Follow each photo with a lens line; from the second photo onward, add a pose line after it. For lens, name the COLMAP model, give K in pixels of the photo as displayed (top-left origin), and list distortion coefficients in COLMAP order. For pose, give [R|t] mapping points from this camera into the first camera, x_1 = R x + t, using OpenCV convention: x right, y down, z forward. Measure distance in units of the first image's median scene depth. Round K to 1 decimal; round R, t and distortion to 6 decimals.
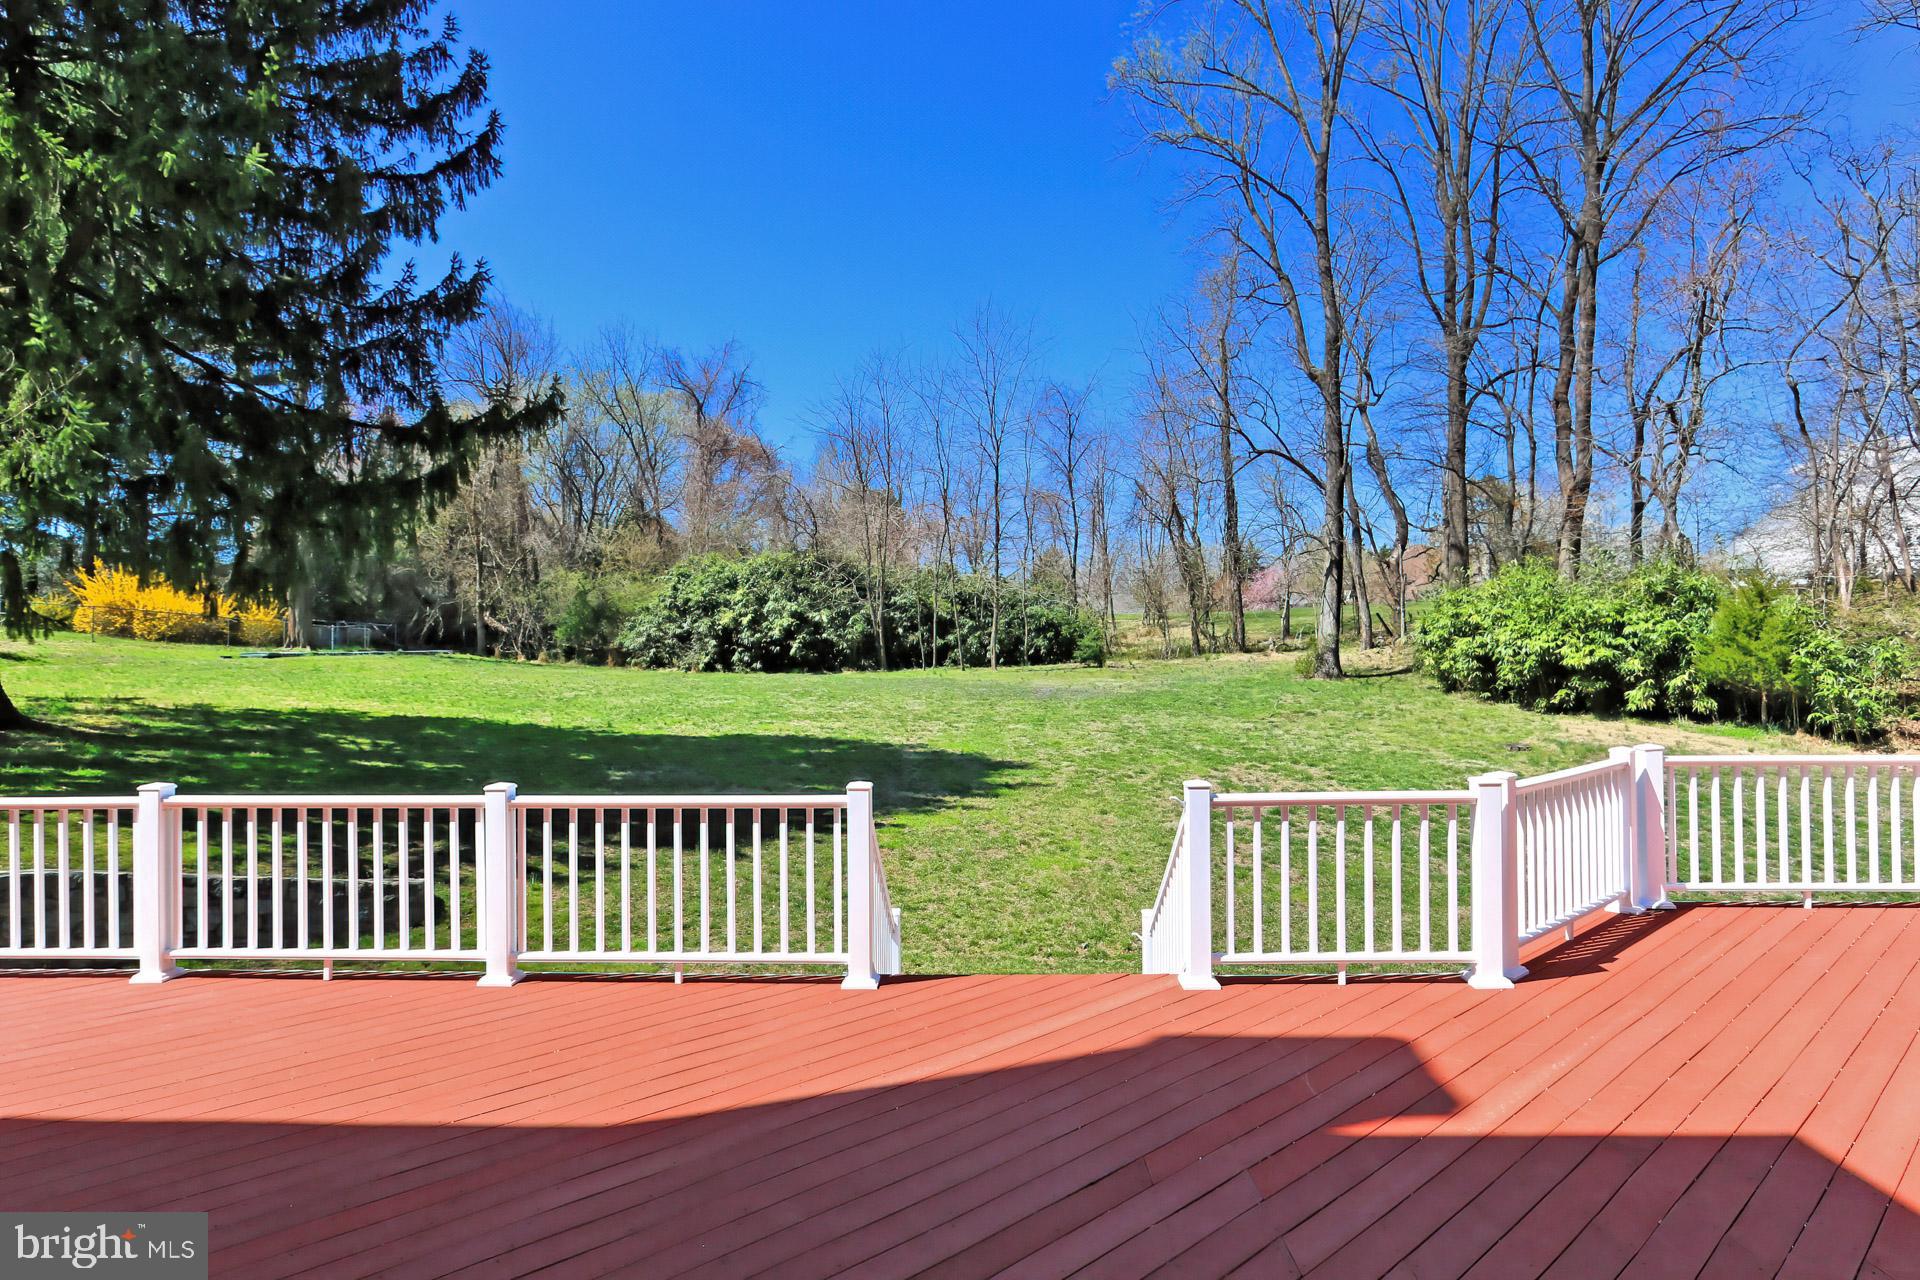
lens RADIAL K [[1147.5, 0, 938.3], [0, 1147.5, 636.3], [0, 0, 1]] dist [-0.018644, 0.013373]
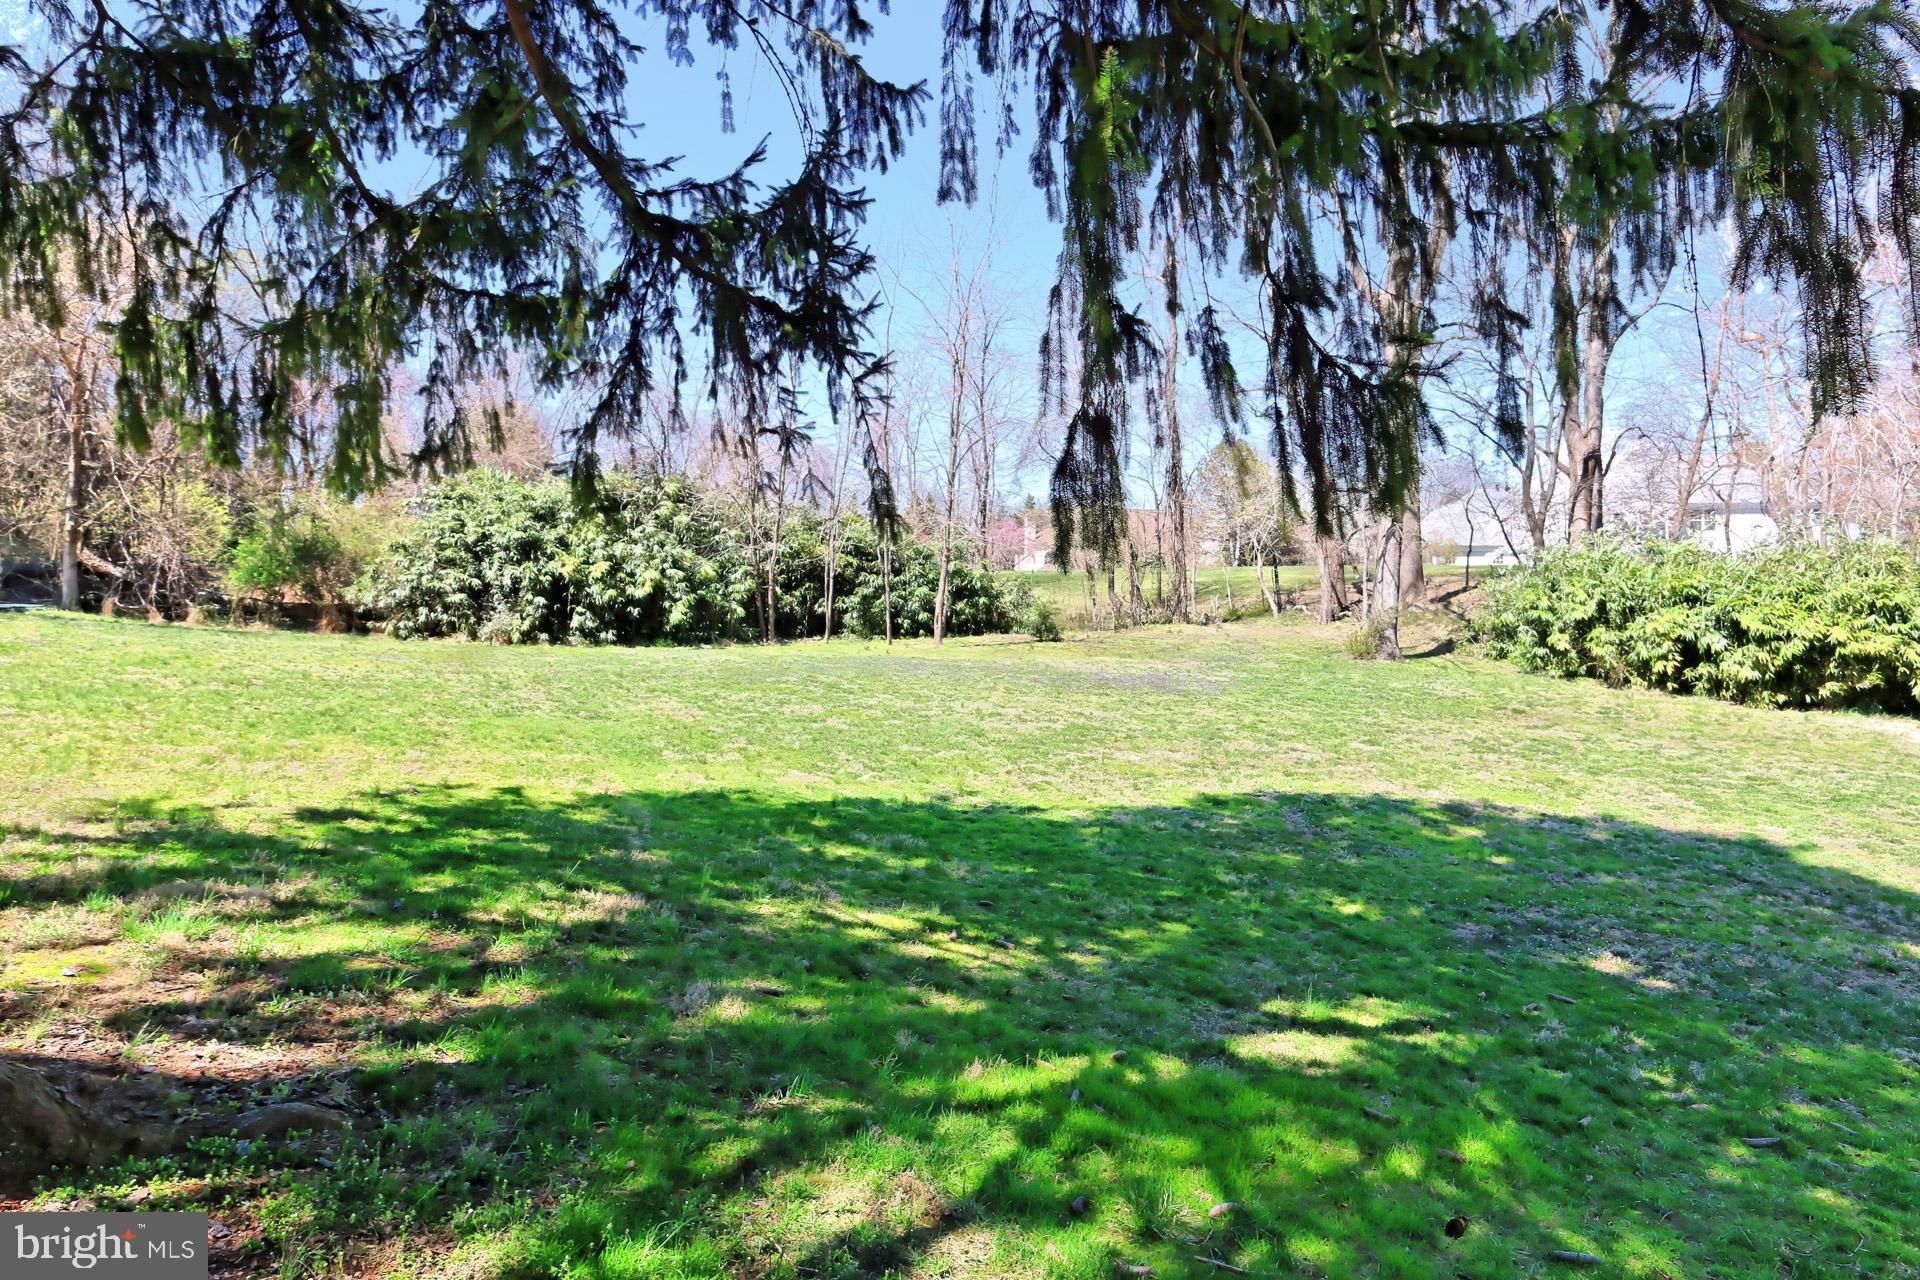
lens RADIAL K [[1147.5, 0, 950.6], [0, 1147.5, 638.1], [0, 0, 1]] dist [-0.018644, 0.013373]
pose [[0.911399, 0.008157, 0.411443, -0.247999], [-0.021975, 0.999342, 0.028865, 0.002728], [-0.410937, -0.035348, 0.910978, 0.290149]]
